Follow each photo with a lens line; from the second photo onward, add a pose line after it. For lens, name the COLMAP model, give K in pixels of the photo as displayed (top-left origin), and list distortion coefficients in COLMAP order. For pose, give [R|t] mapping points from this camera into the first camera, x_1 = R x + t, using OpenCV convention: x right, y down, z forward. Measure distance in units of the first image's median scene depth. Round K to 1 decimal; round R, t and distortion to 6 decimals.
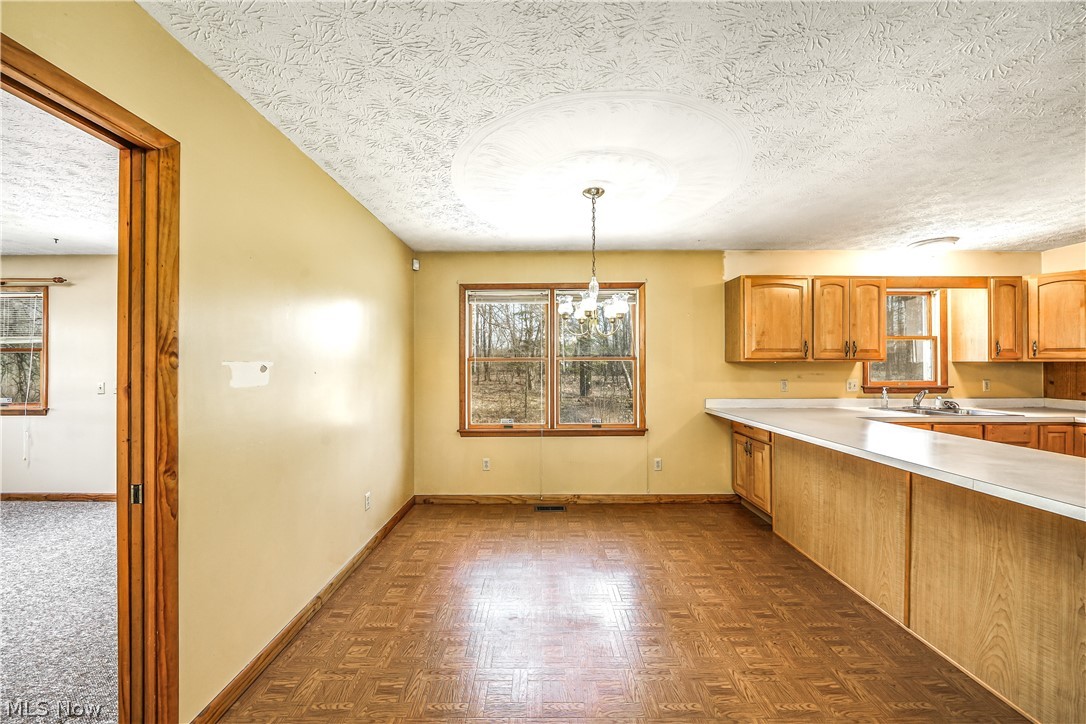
lens RADIAL K [[373.0, 0, 534.6], [0, 373.0, 362.5], [0, 0, 1]] dist [-0.013650, 0.001868]
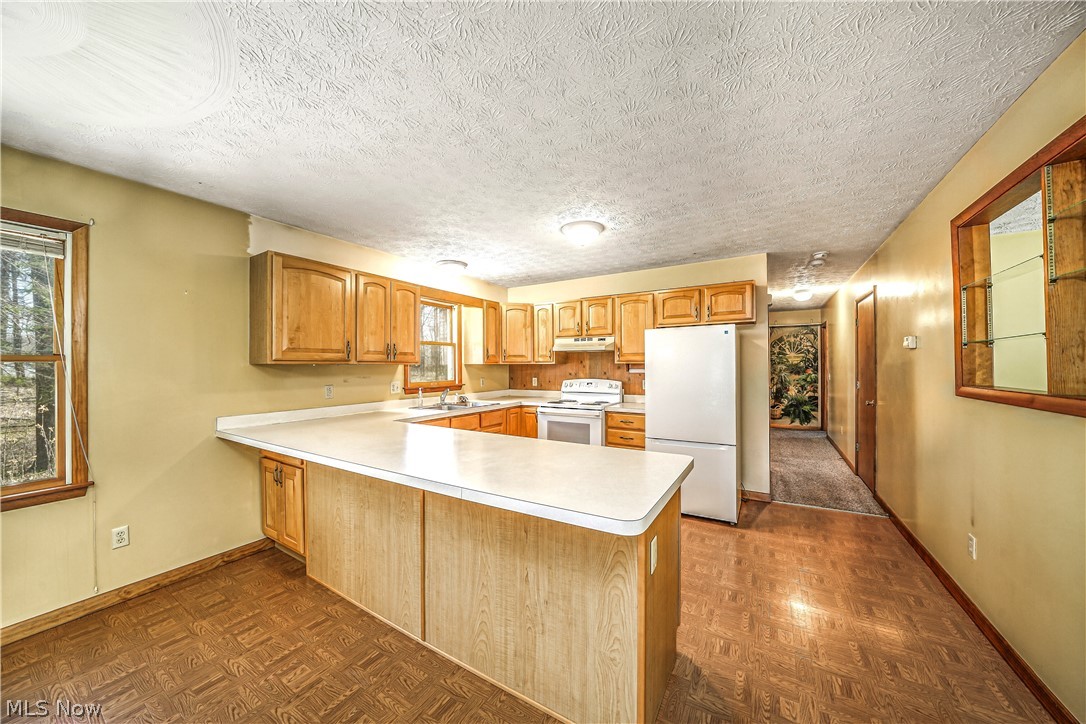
lens RADIAL K [[373.0, 0, 534.6], [0, 373.0, 362.5], [0, 0, 1]] dist [-0.013650, 0.001868]
pose [[0.528220, 0.004717, 0.849095, 0.205336], [0.002765, 0.999970, -0.007275, 0.001474], [-0.849103, 0.006191, 0.528191, 0.142038]]
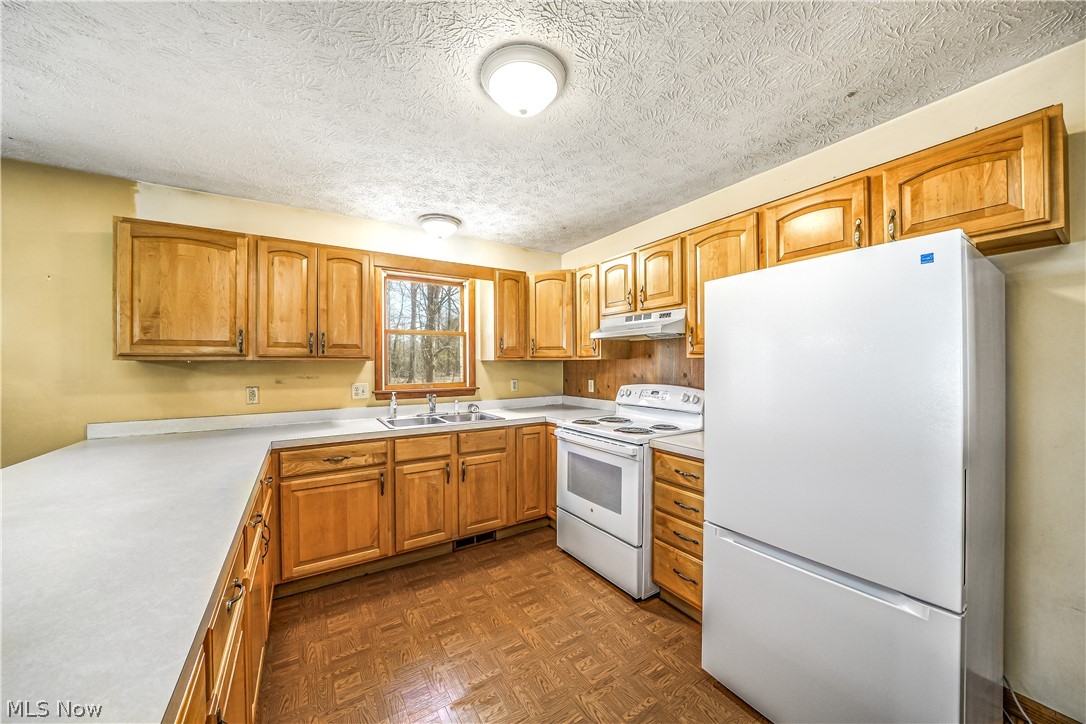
lens RADIAL K [[375.2, 0, 540.3], [0, 375.2, 363.6], [0, 0, 1]] dist [-0.027211, 0.004748]
pose [[0.846343, -0.004709, 0.532618, 0.832316], [0.003582, 0.999989, 0.003149, 0.003218], [-0.532627, -0.000758, 0.846350, 0.141306]]
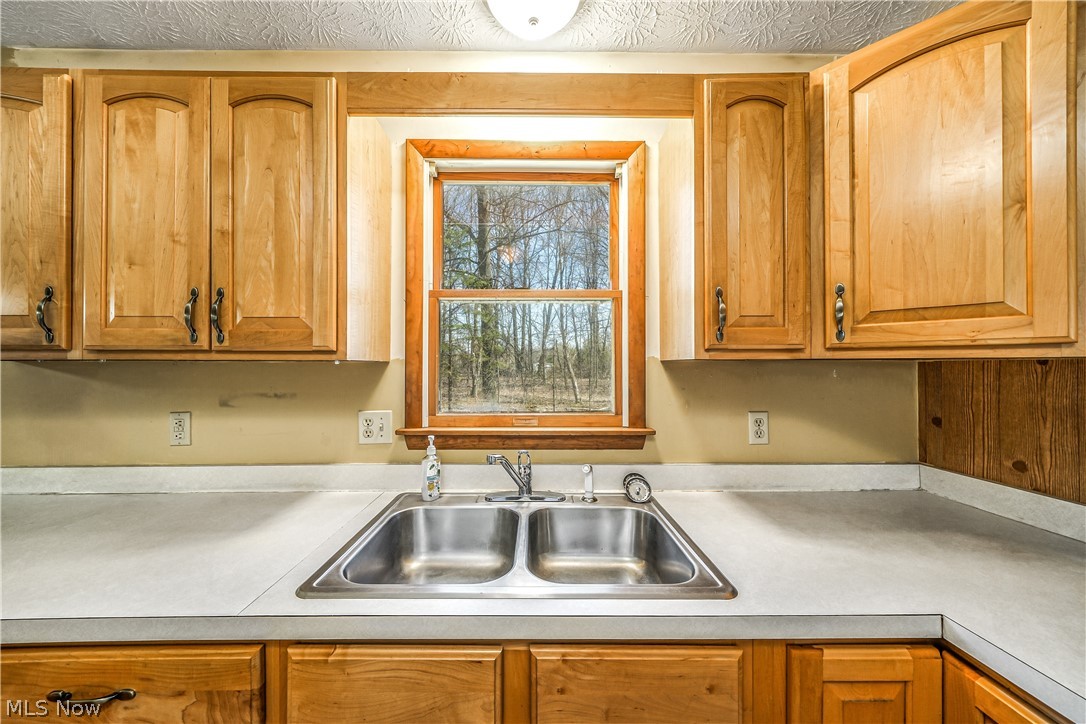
lens RADIAL K [[373.0, 0, 534.6], [0, 373.0, 362.5], [0, 0, 1]] dist [-0.013650, 0.001868]
pose [[0.999988, 0.000119, 0.004913, 1.104308], [-0.000100, 0.999992, -0.003980, 0.001071], [-0.004914, 0.003979, 0.999980, 0.700406]]
